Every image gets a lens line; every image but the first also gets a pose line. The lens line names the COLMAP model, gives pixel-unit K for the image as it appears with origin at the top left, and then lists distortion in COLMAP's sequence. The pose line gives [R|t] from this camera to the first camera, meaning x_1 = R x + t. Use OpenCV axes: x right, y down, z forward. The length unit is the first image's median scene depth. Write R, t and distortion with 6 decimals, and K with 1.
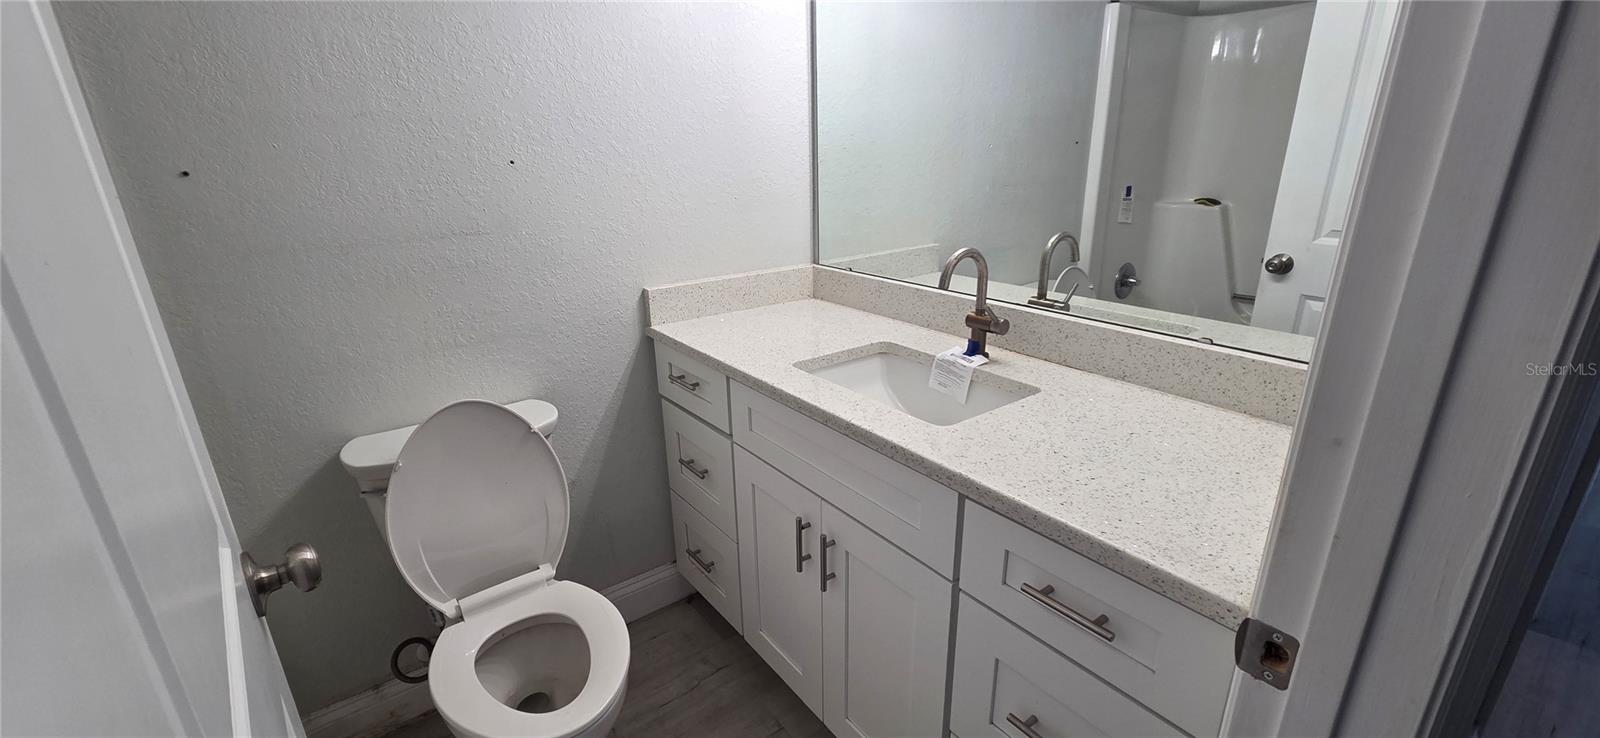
lens RADIAL K [[654.8, 0, 790.1], [0, 654.8, 366.5], [0, 0, 1]] dist [0.004604, -0.000658]
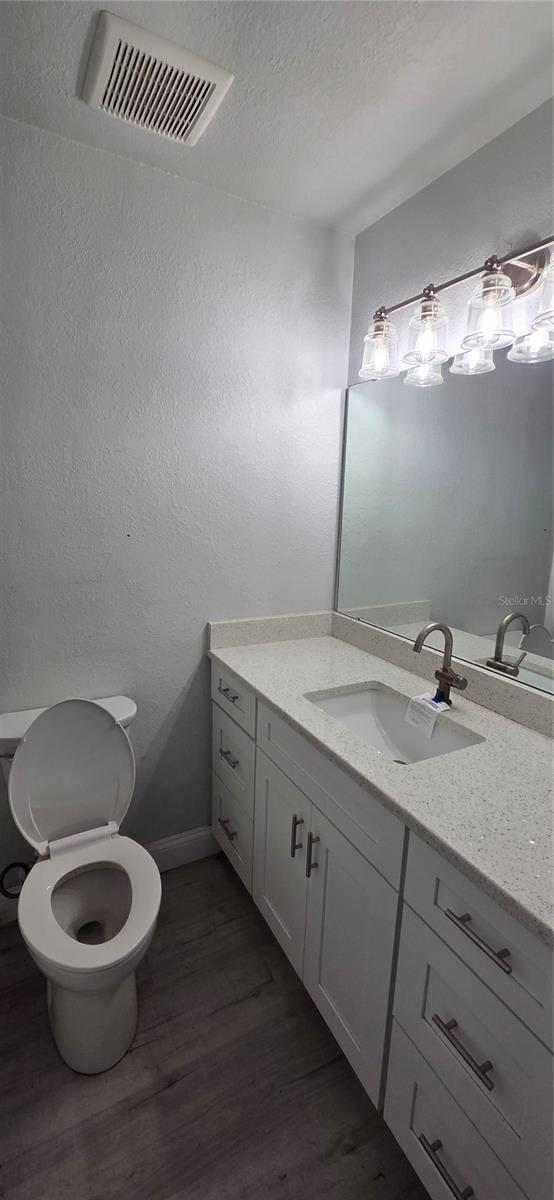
lens RADIAL K [[491.1, 0, 274.2], [0, 491.1, 593.4], [0, 0, 1]] dist [0.004604, -0.000658]
pose [[0.989383, 0.079219, -0.121842, 0.051877], [-0.094145, 0.988047, -0.122069, -0.080051], [0.110715, 0.132244, 0.985015, -0.046920]]
